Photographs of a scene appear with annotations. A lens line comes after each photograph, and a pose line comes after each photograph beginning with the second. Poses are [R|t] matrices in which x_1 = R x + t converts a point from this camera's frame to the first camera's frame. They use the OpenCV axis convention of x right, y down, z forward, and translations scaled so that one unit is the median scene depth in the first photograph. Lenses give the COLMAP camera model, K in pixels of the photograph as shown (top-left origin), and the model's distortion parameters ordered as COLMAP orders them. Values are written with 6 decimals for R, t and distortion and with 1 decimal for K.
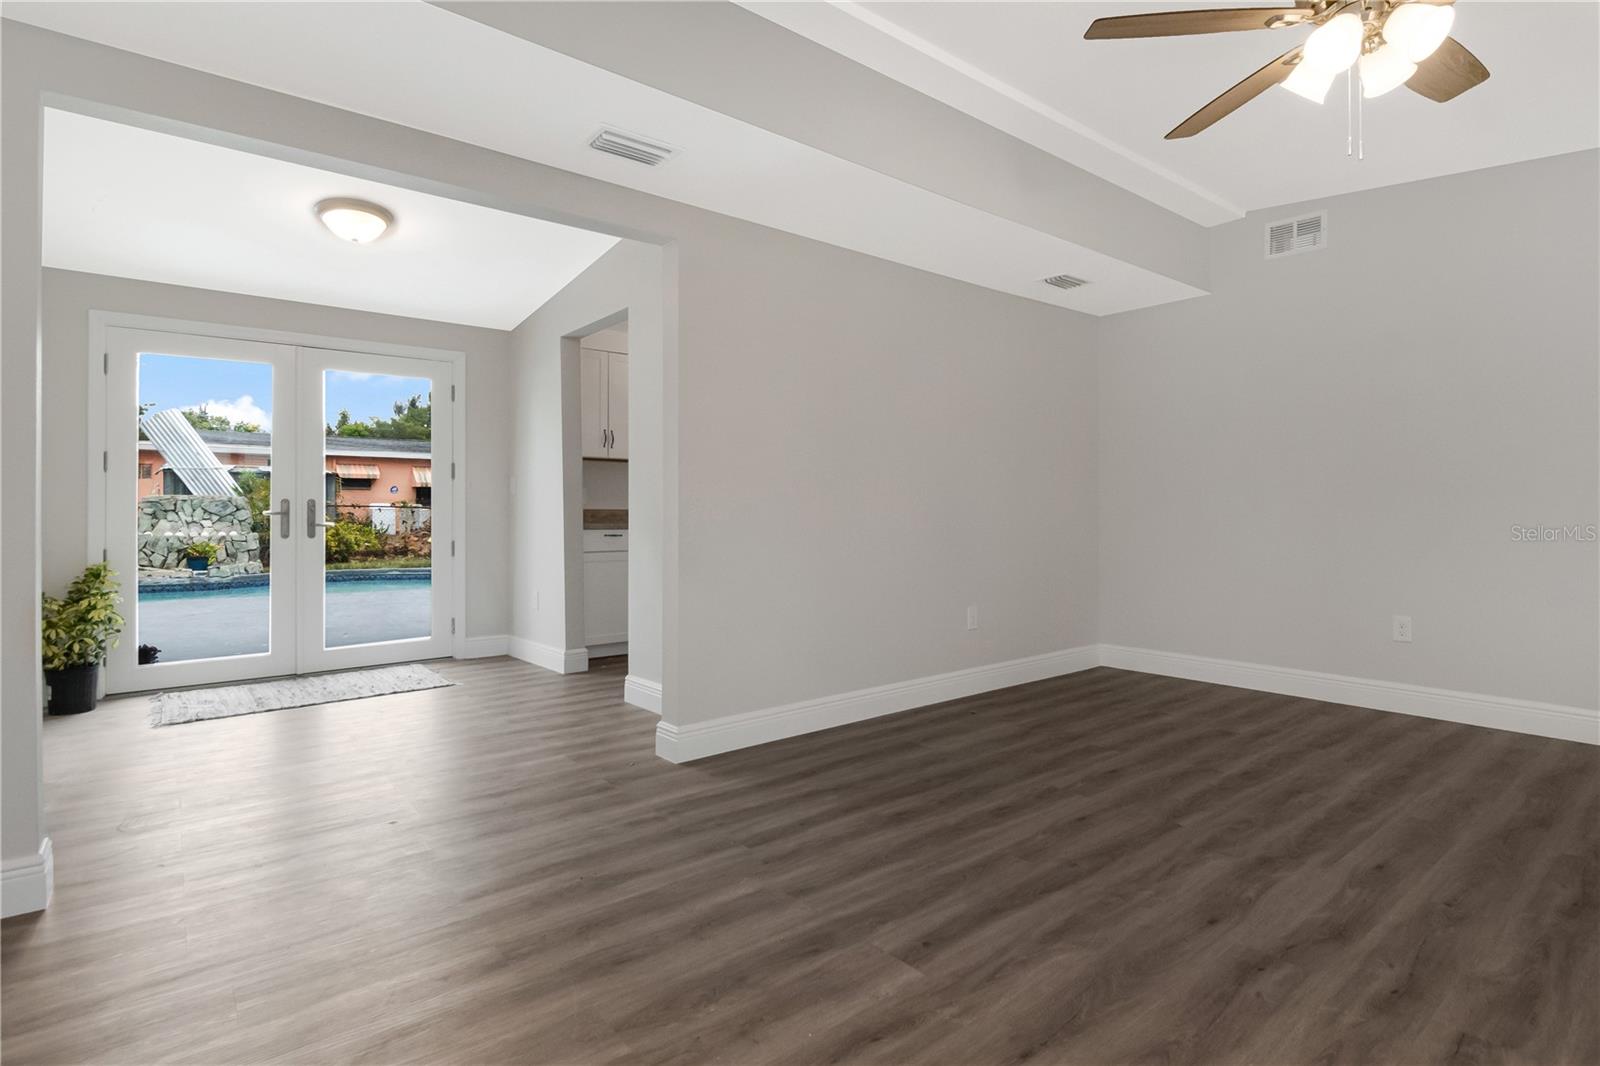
lens RADIAL K [[804.6, 0, 801.4], [0, 804.6, 500.7], [0, 0, 1]] dist [-0.004716, -0.004435]
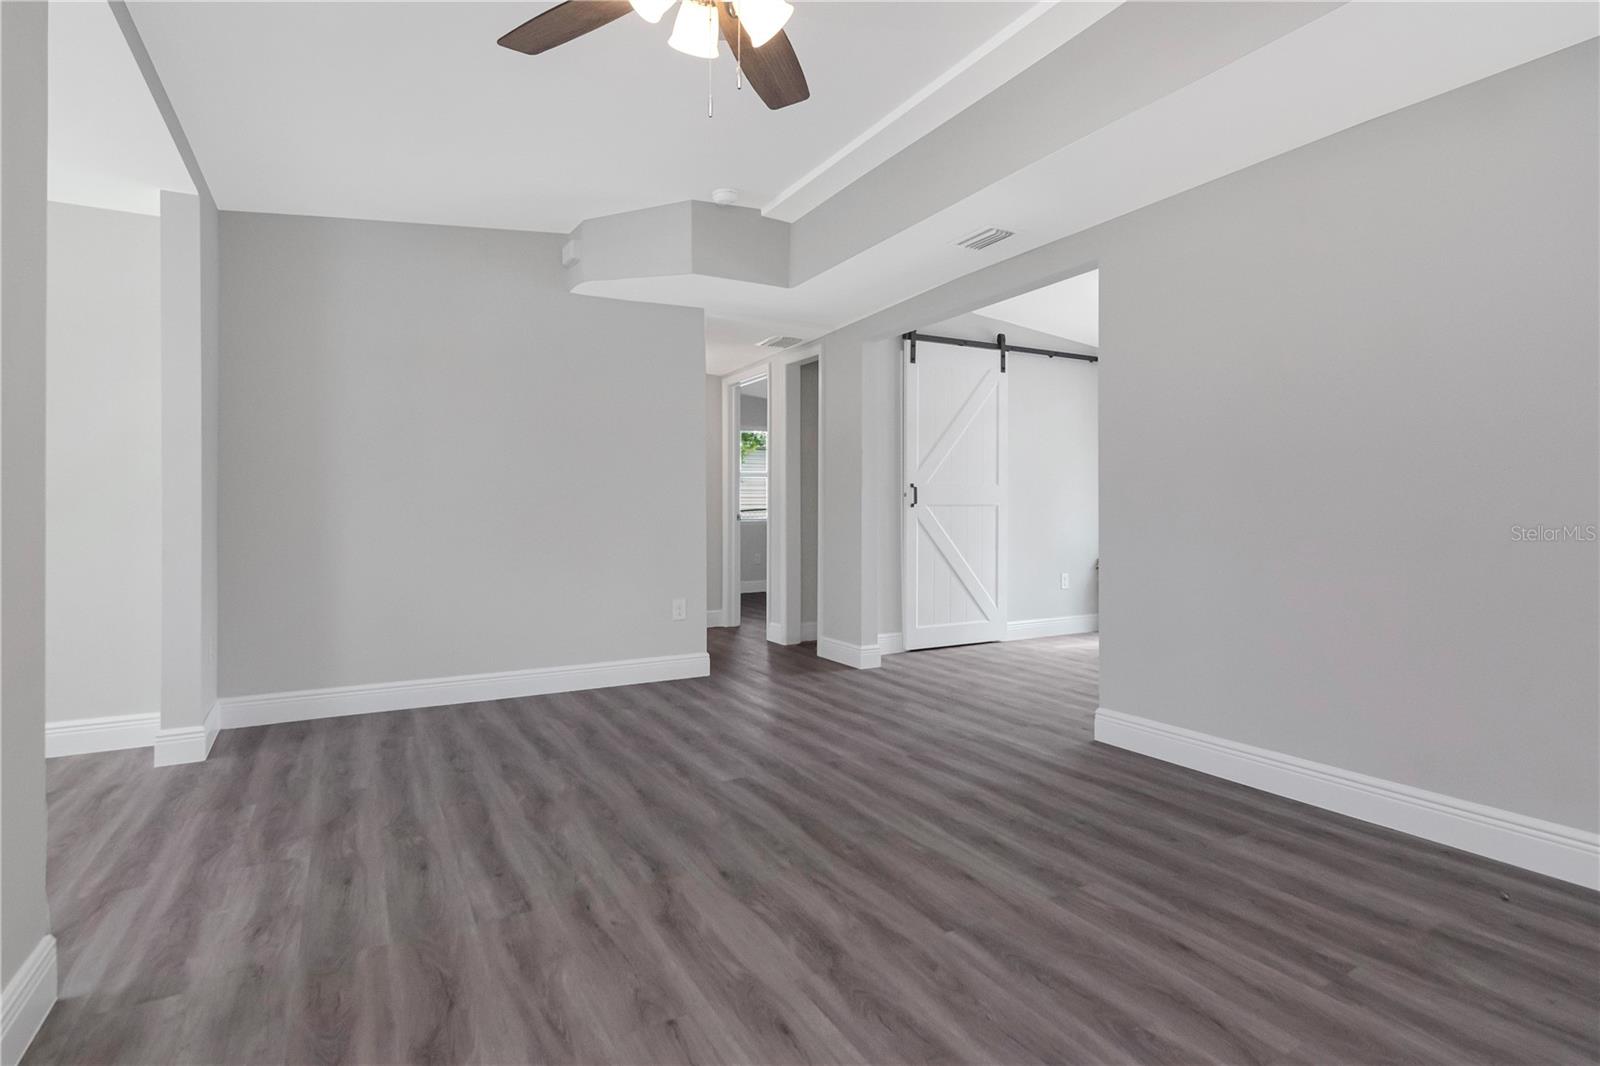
lens RADIAL K [[804.6, 0, 801.4], [0, 804.6, 500.7], [0, 0, 1]] dist [-0.004716, -0.004435]
pose [[-0.175354, -0.010535, -0.984449, 0.894010], [0.016573, 0.999769, -0.013651, 0.010744], [0.984366, -0.018709, -0.175139, 0.730067]]
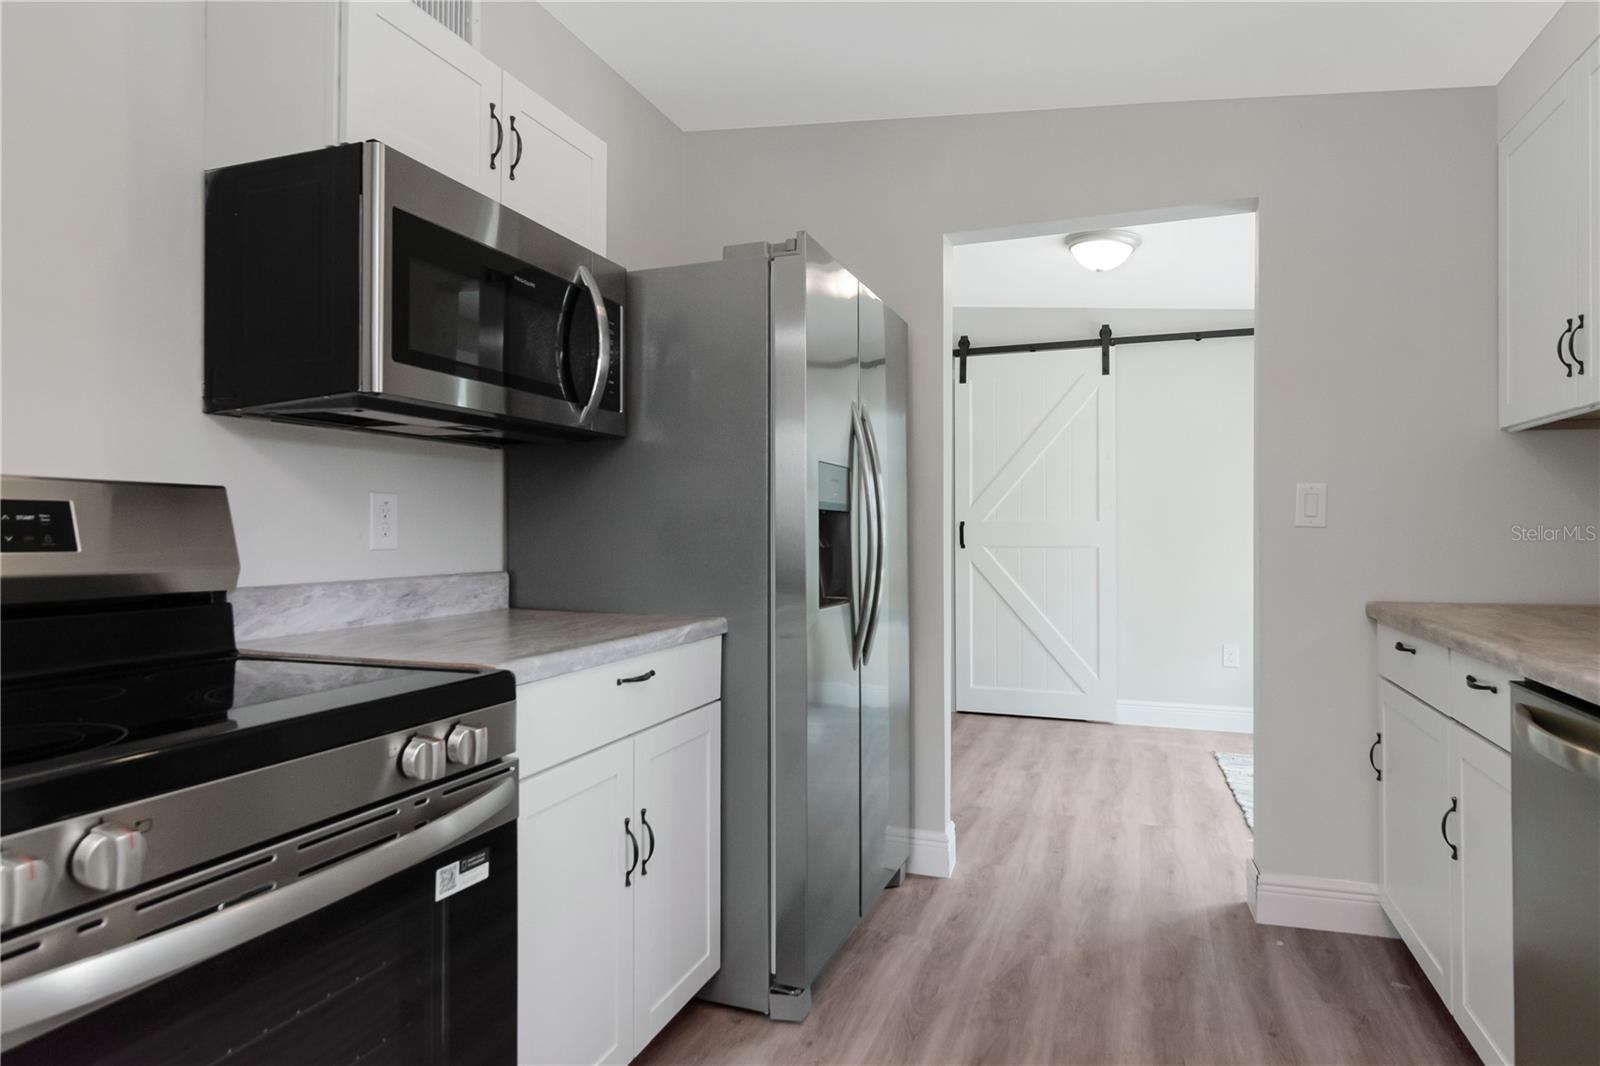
lens RADIAL K [[890.1, 0, 807.6], [0, 890.1, 532.5], [0, 0, 1]] dist [-0.000002, -0.009179]
pose [[-0.861593, 0.000685, -0.507599, 0.298175], [0.006021, 0.999943, -0.008870, -0.008673], [0.507564, -0.010699, -0.861548, 1.879401]]
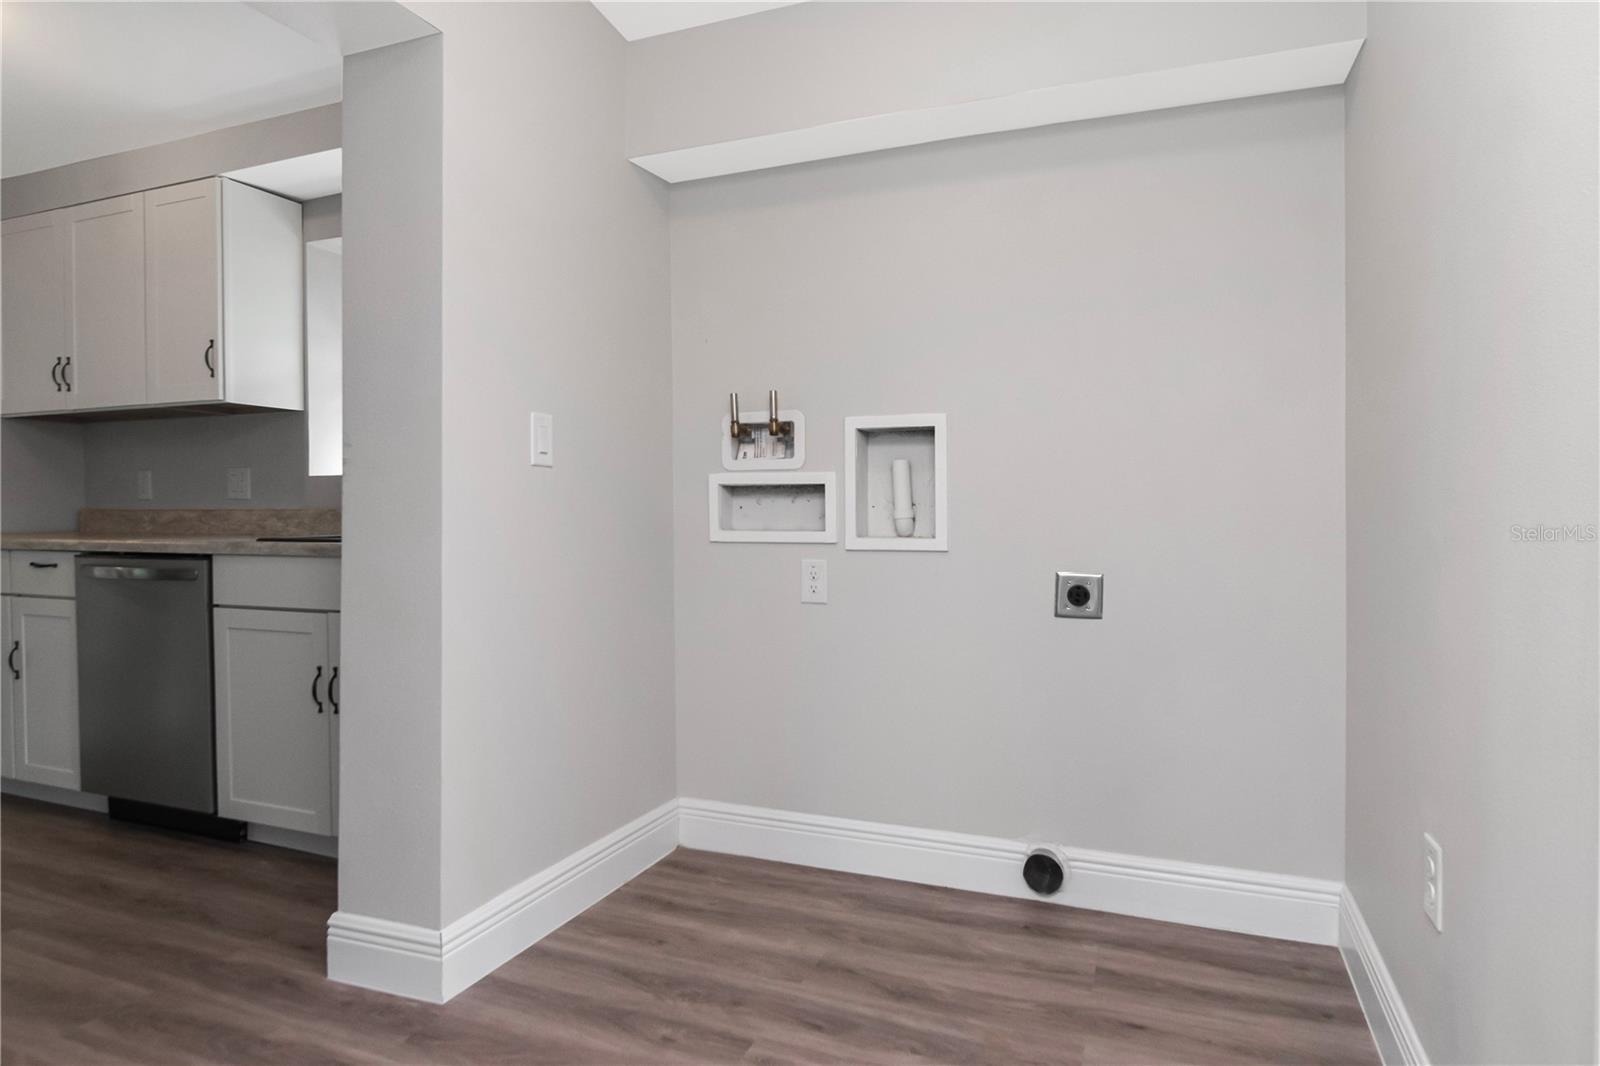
lens RADIAL K [[903.9, 0, 800.0], [0, 903.9, 533.0], [0, 0, 1]] dist [-0.004908, -0.003187]
pose [[0.491340, 0.017367, -0.870794, 0.828371], [0.016714, 0.999429, 0.029364, 0.027658], [0.870807, -0.028982, 0.490770, 1.857566]]
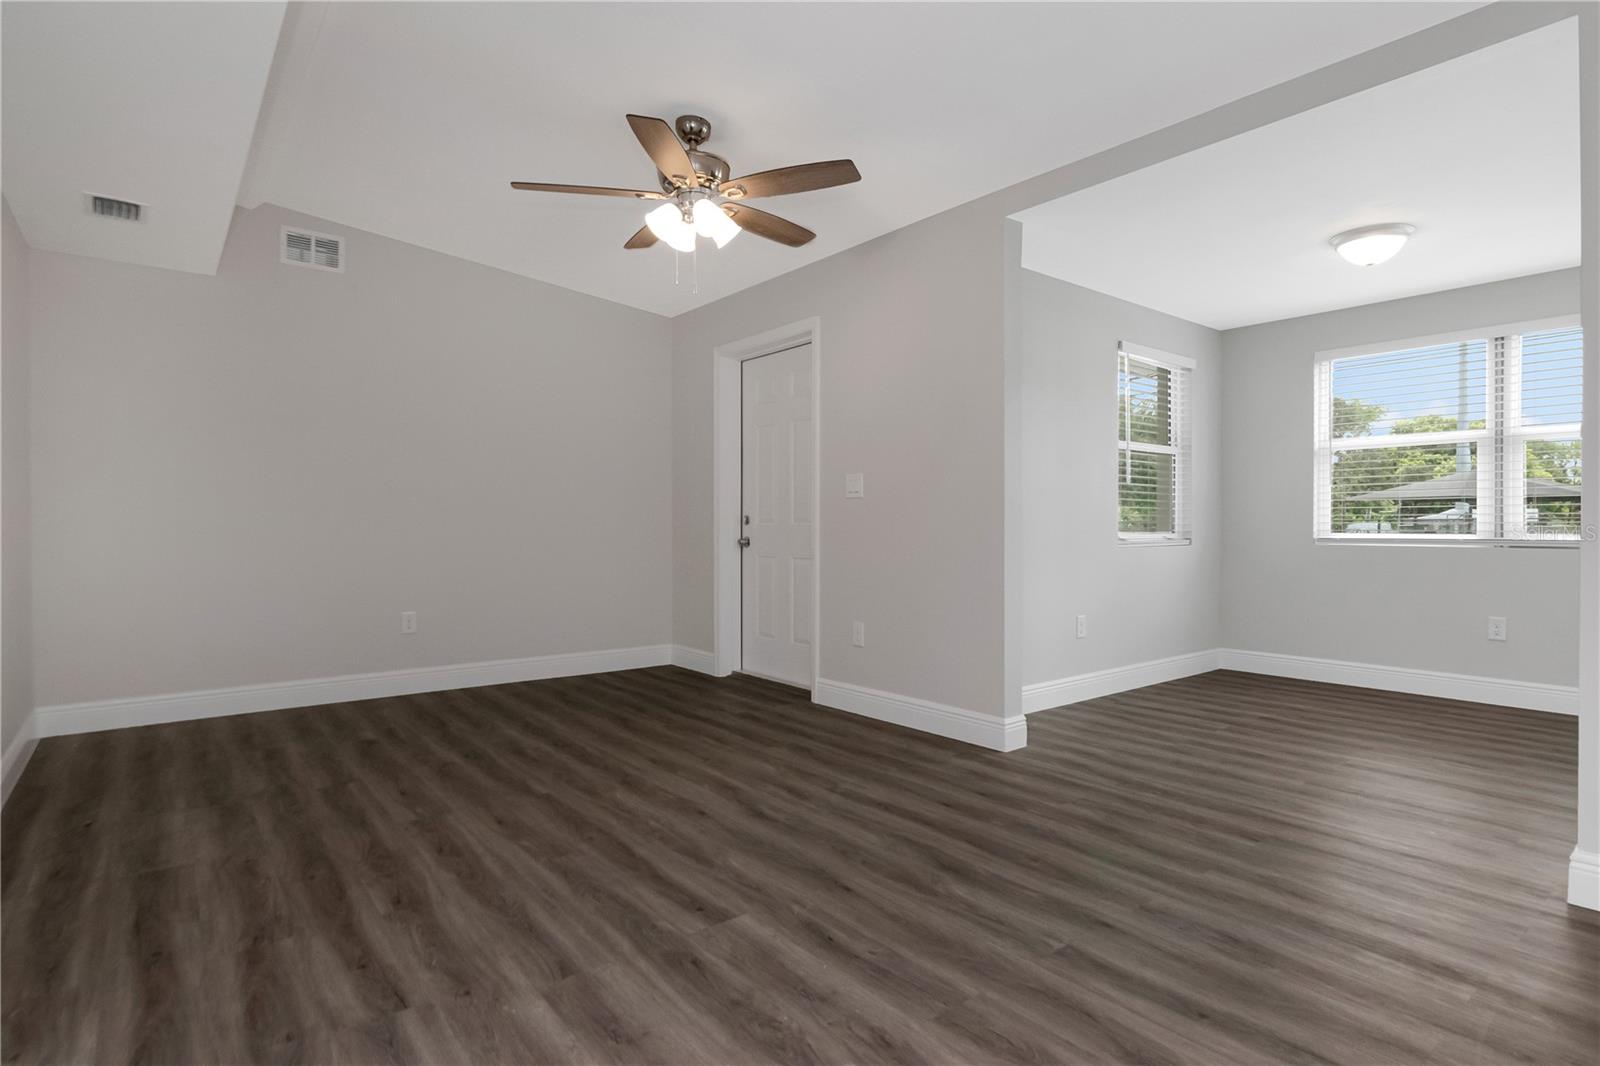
lens RADIAL K [[837.0, 0, 811.0], [0, 837.0, 537.2], [0, 0, 1]] dist [-0.000634, -0.006112]
pose [[0.009354, -0.014740, 0.999848, -0.523299], [-0.009677, 0.999843, 0.014831, 0.010963], [-0.999909, -0.009814, 0.009210, 0.445392]]
